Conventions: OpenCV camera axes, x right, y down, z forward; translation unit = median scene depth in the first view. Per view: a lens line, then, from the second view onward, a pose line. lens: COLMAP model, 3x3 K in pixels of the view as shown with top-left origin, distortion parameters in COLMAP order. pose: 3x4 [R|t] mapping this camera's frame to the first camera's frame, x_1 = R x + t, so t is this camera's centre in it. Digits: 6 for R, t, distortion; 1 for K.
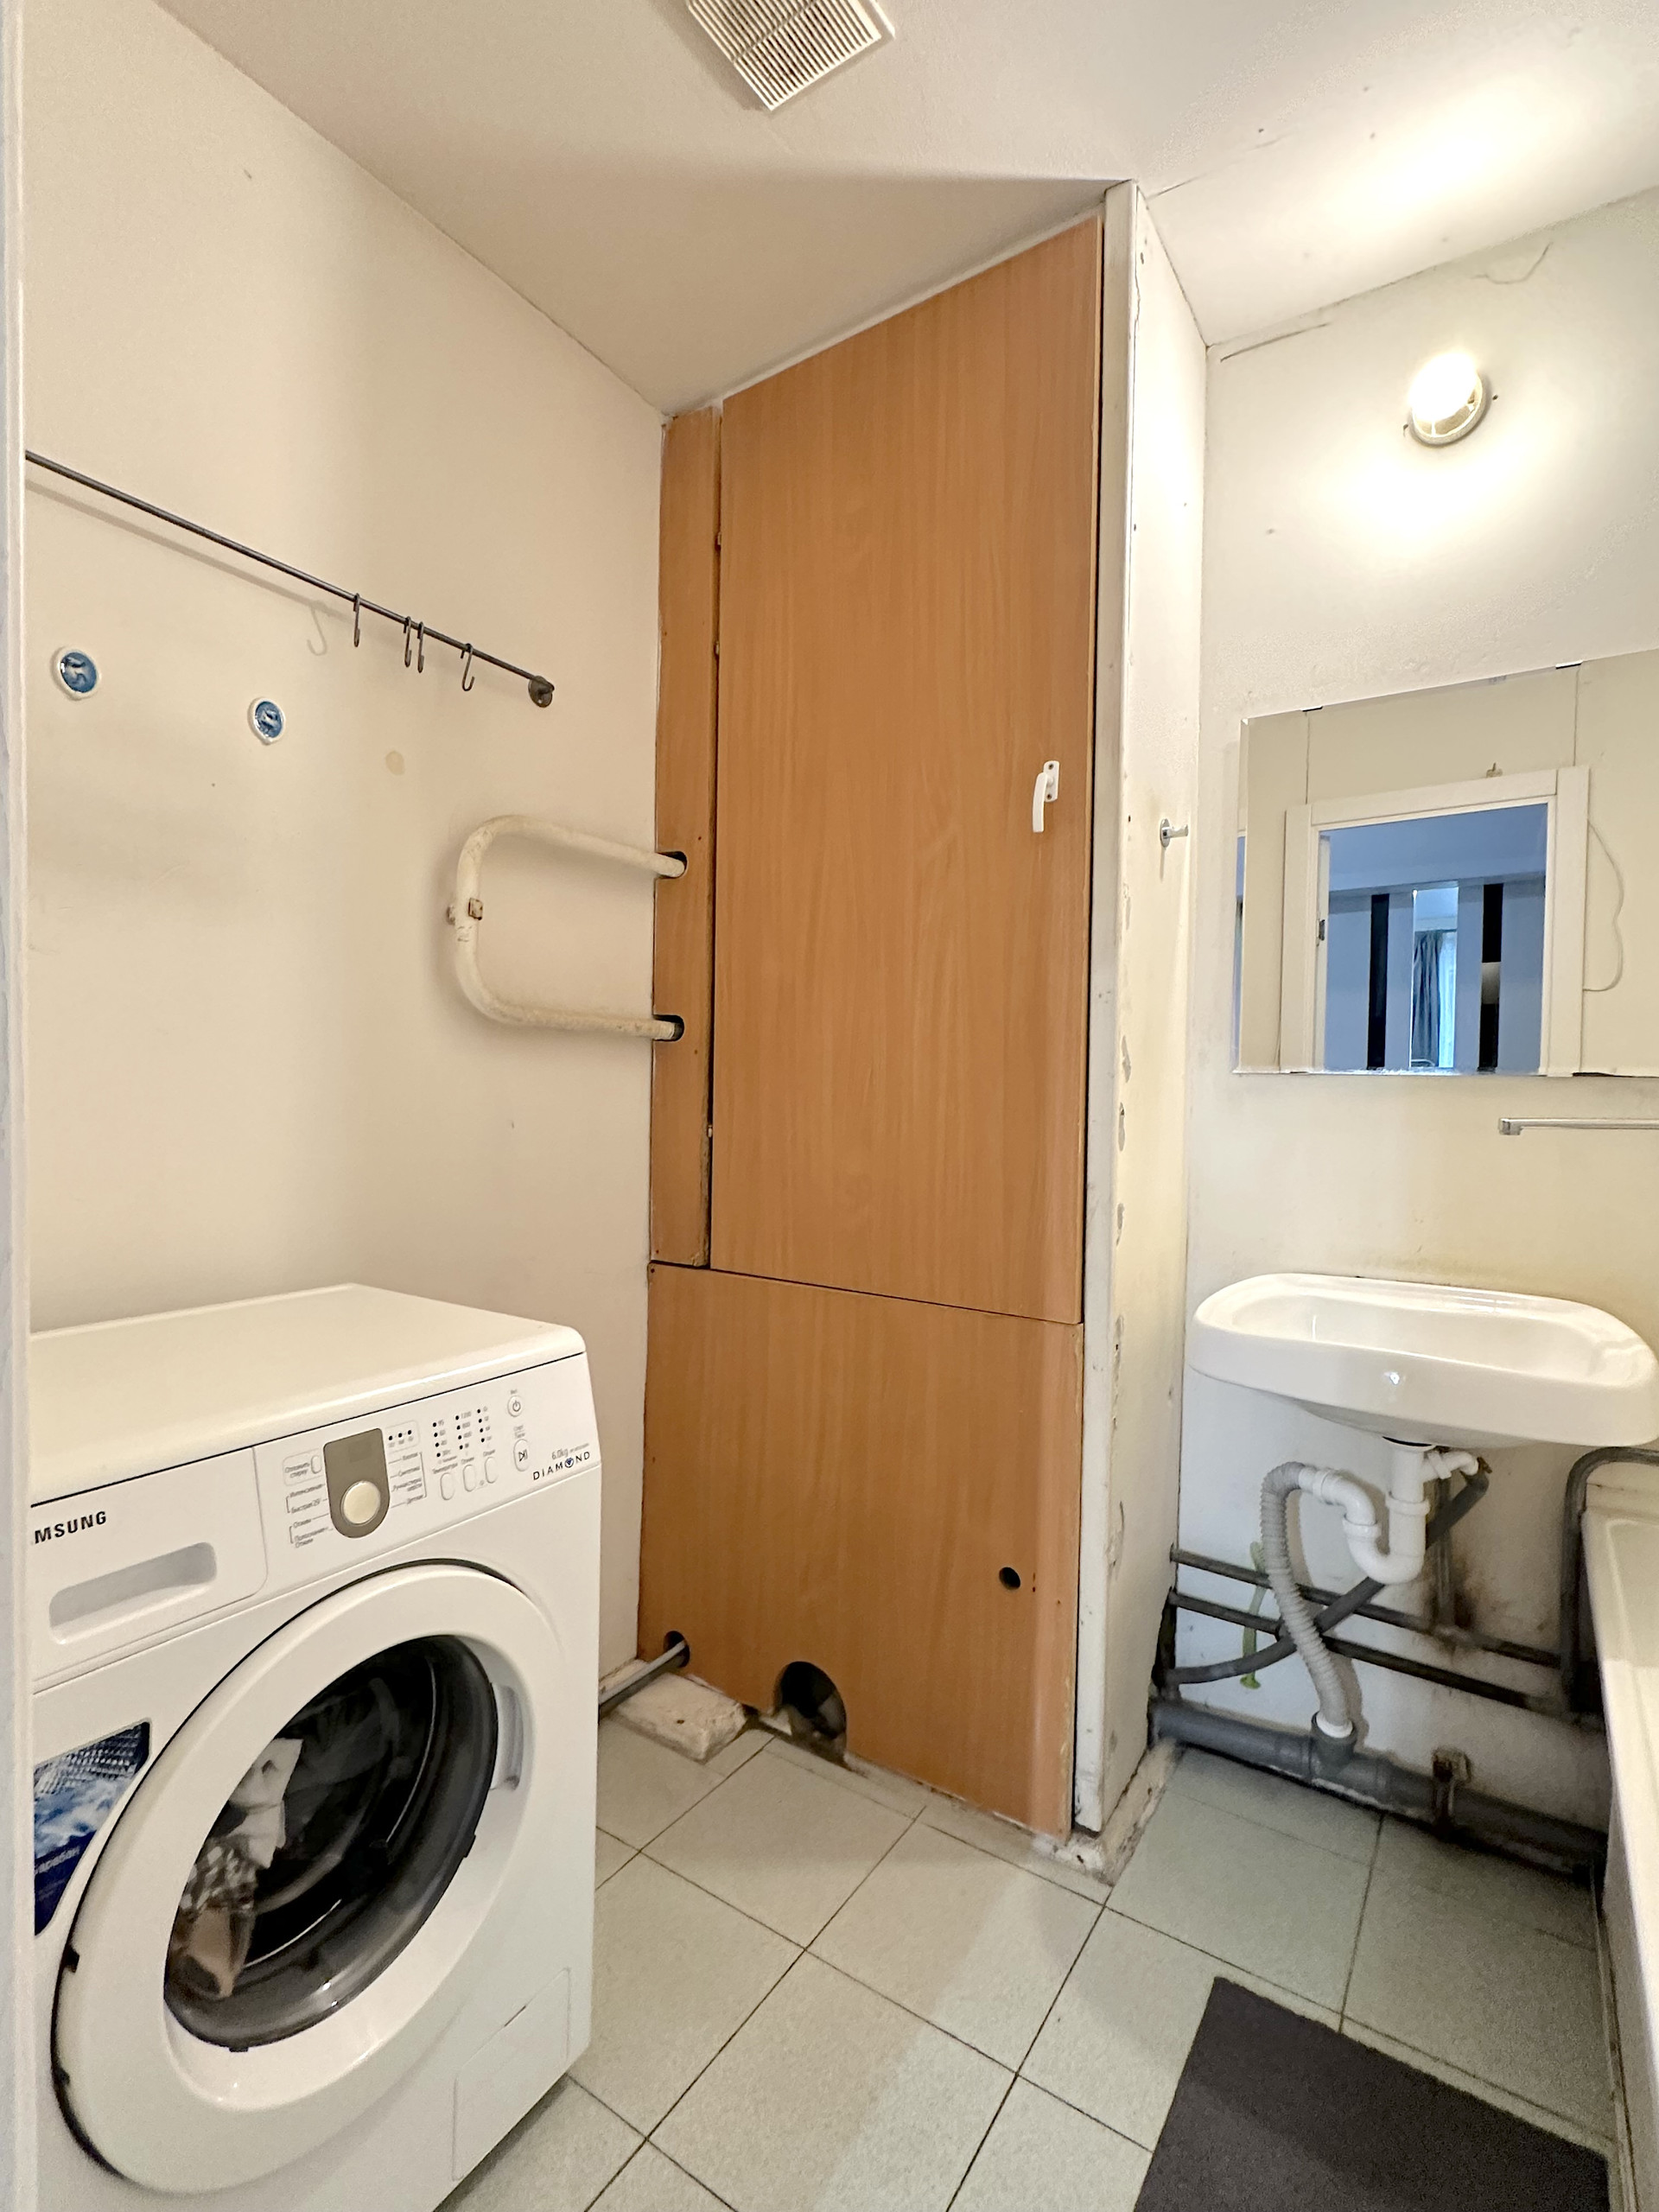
lens RADIAL K [[1037.0, 0, 824.0], [0, 1037.0, 1107.9], [0, 0, 1]] dist [-0.000434, 0.000552]
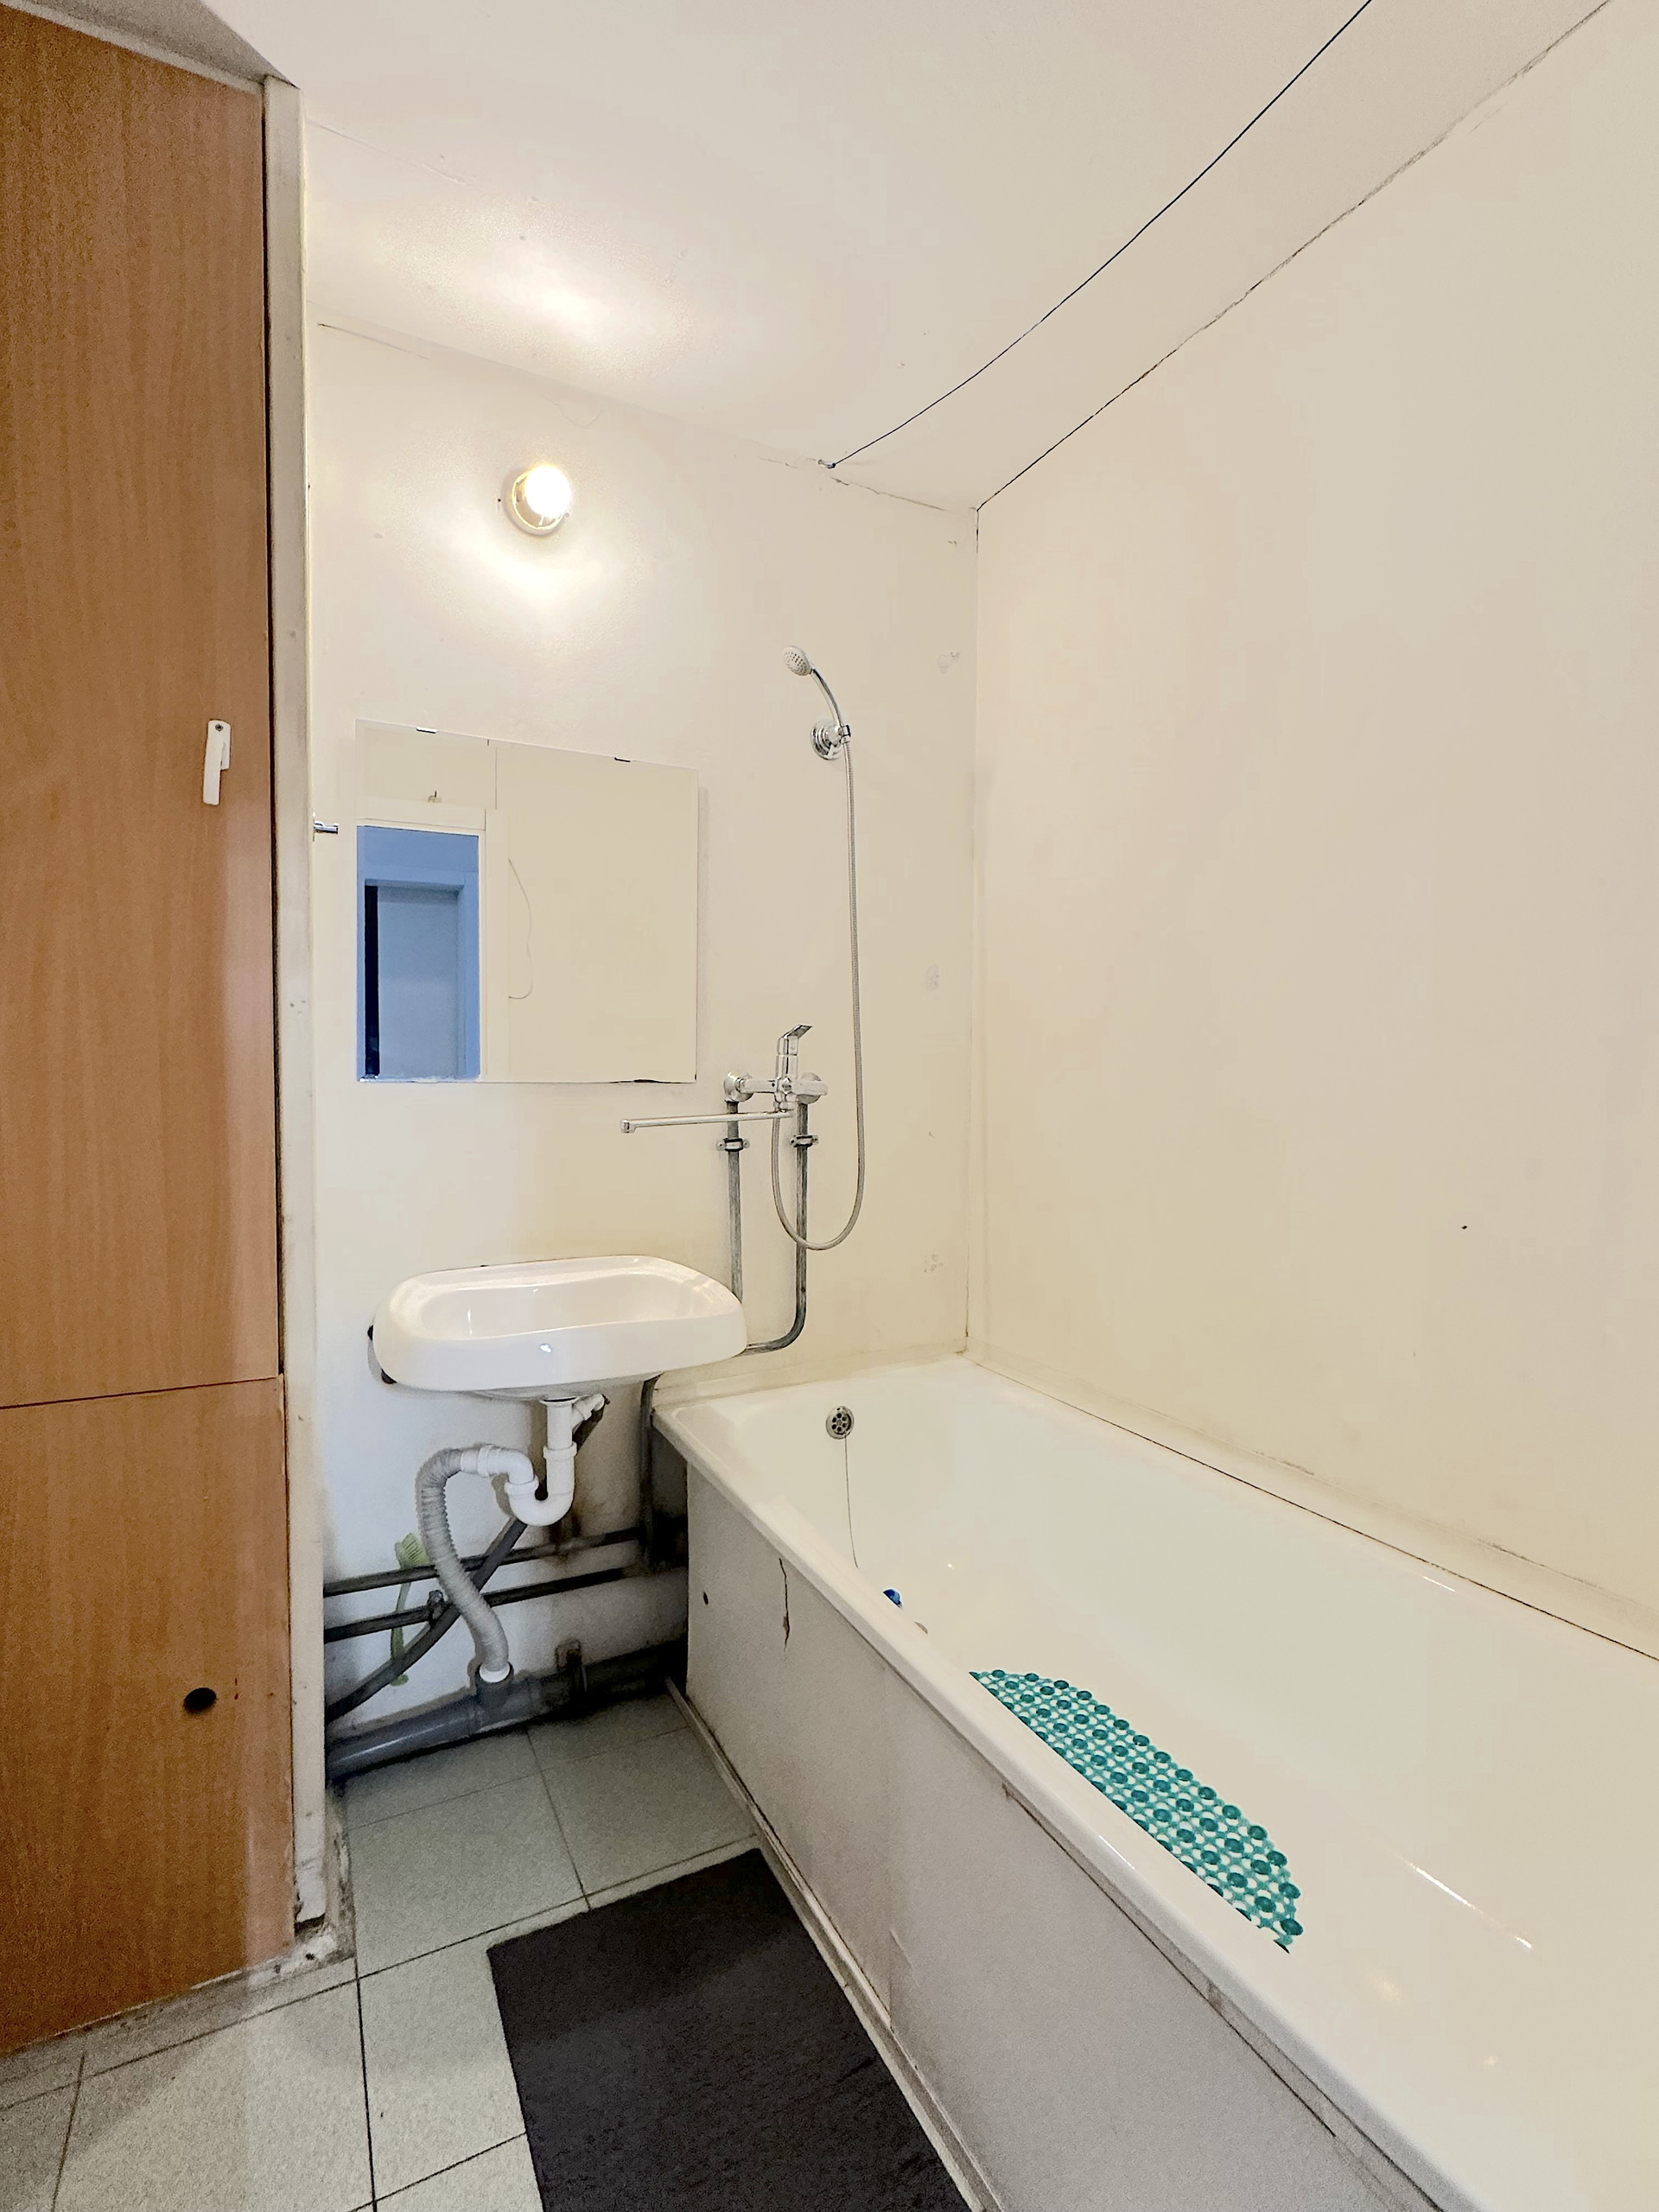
lens RADIAL K [[1037.0, 0, 821.6], [0, 1037.0, 1107.6], [0, 0, 1]] dist [-0.000434, 0.000552]
pose [[0.483820, -0.045135, 0.874003, -0.290292], [0.020843, 0.998980, 0.040050, -0.045214], [-0.874919, -0.001160, 0.484267, 0.164914]]
